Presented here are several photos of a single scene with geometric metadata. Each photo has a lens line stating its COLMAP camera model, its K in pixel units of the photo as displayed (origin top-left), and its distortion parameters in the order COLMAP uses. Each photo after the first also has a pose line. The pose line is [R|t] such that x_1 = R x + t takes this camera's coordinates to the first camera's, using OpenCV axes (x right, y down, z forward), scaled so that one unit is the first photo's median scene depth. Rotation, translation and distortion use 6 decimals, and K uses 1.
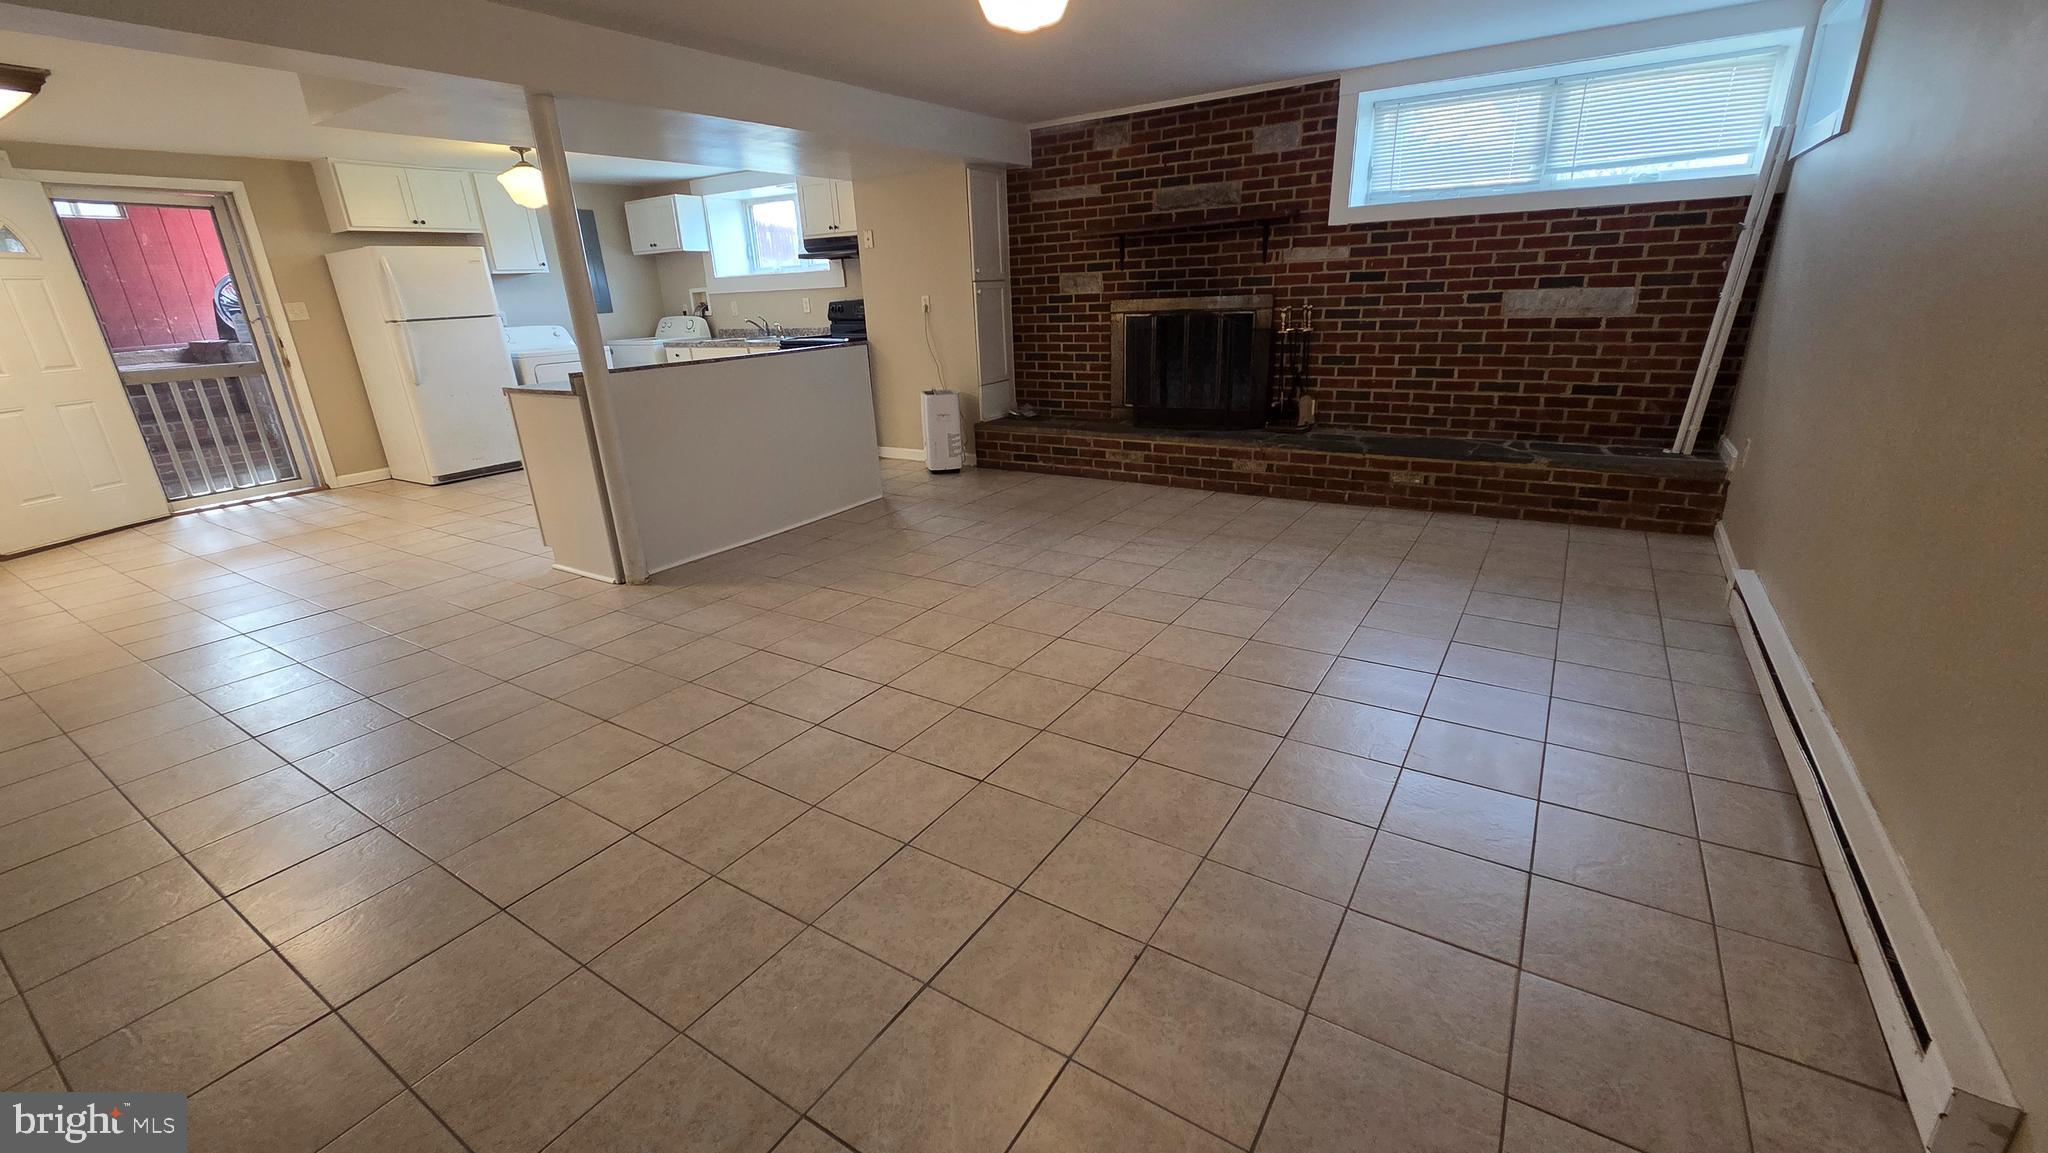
lens RADIAL K [[836.9, 0, 1018.6], [0, 836.9, 579.0], [0, 0, 1]] dist [0.001196, 0.000022]
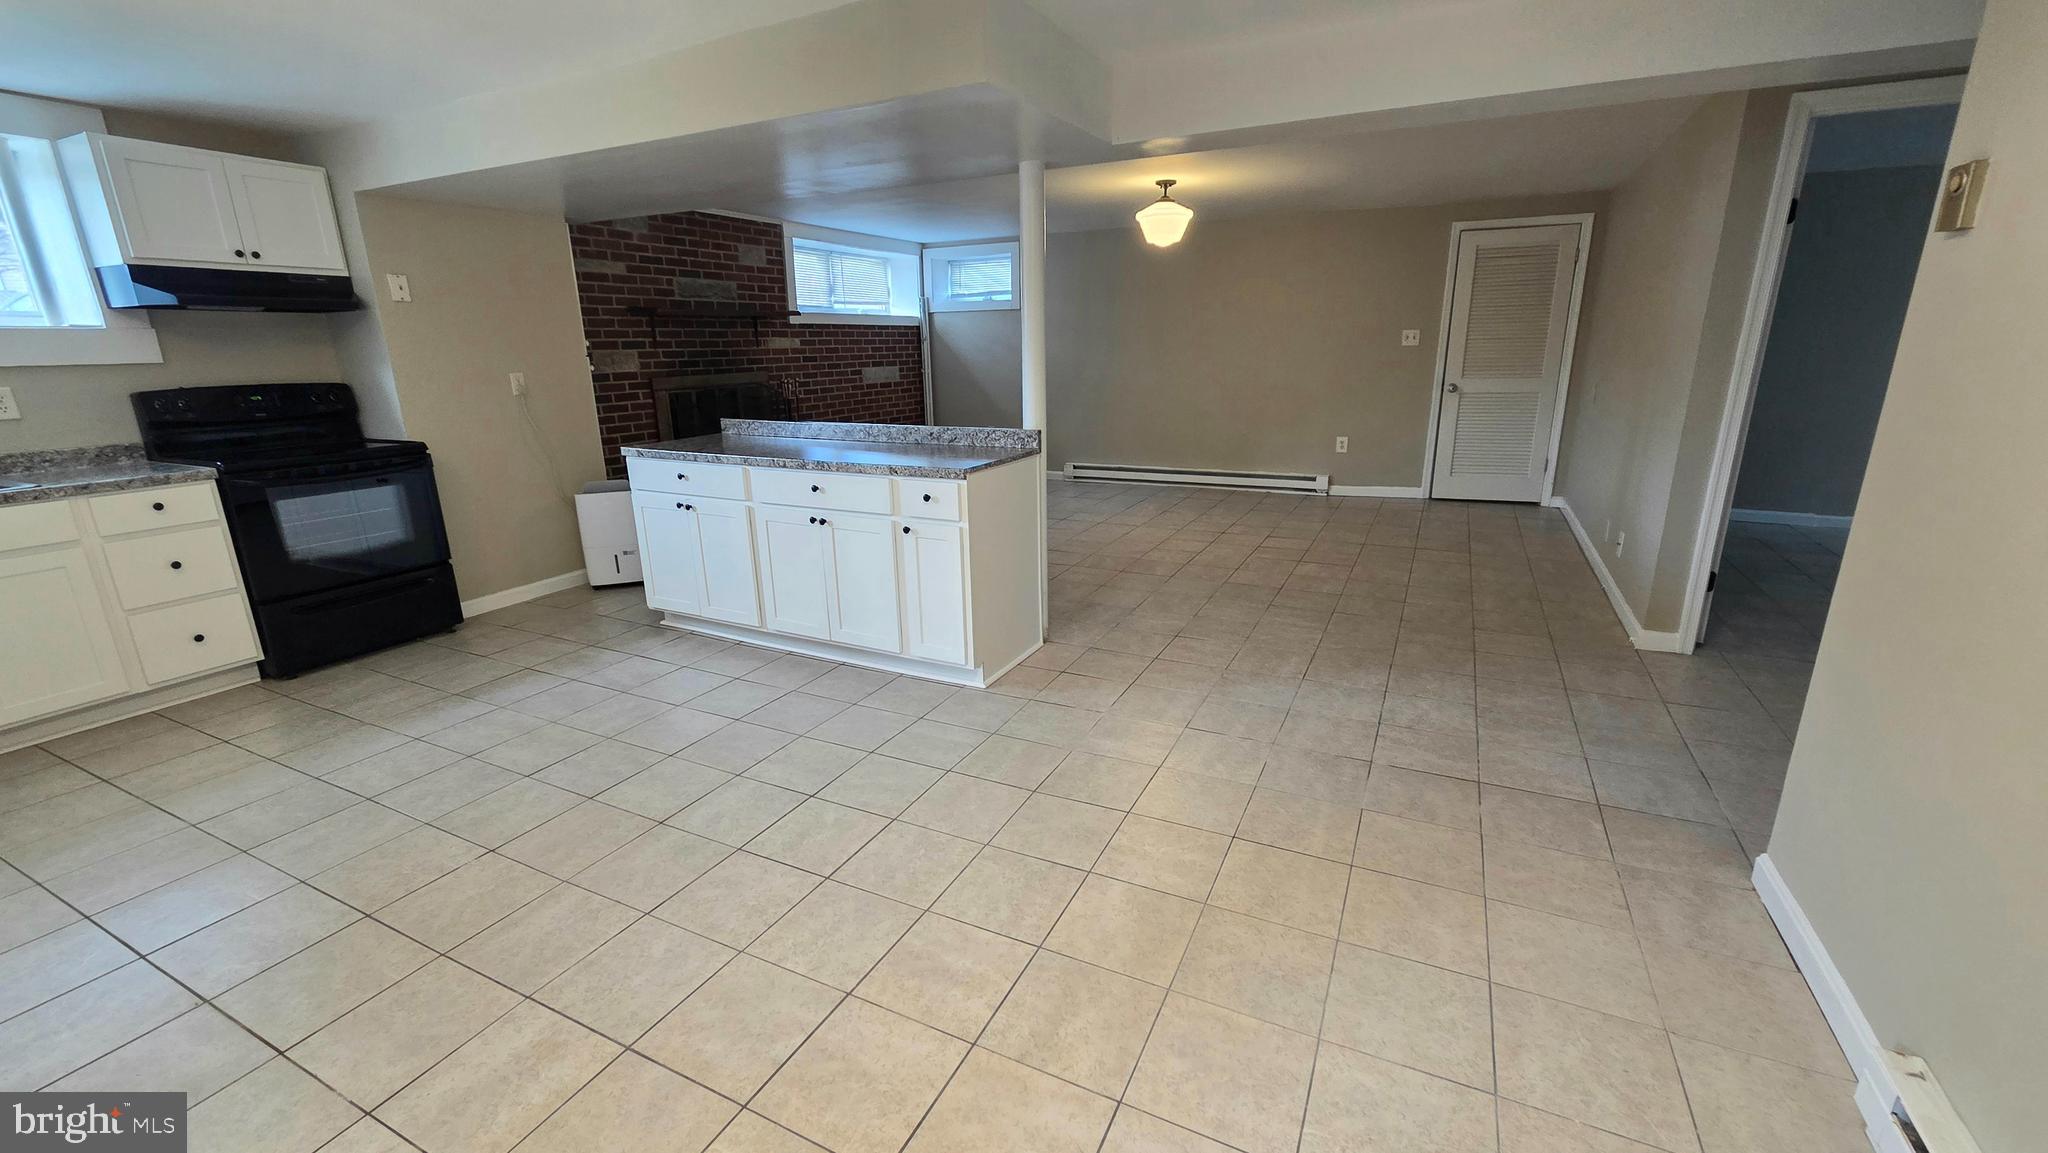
lens RADIAL K [[836.9, 0, 1021.8], [0, 836.9, 579.4], [0, 0, 1]] dist [0.001196, 0.000022]
pose [[-0.119089, -0.229184, 0.966071, -1.095722], [0.347887, 0.901683, 0.256794, -0.250285], [-0.929942, 0.366665, -0.027650, 0.804835]]
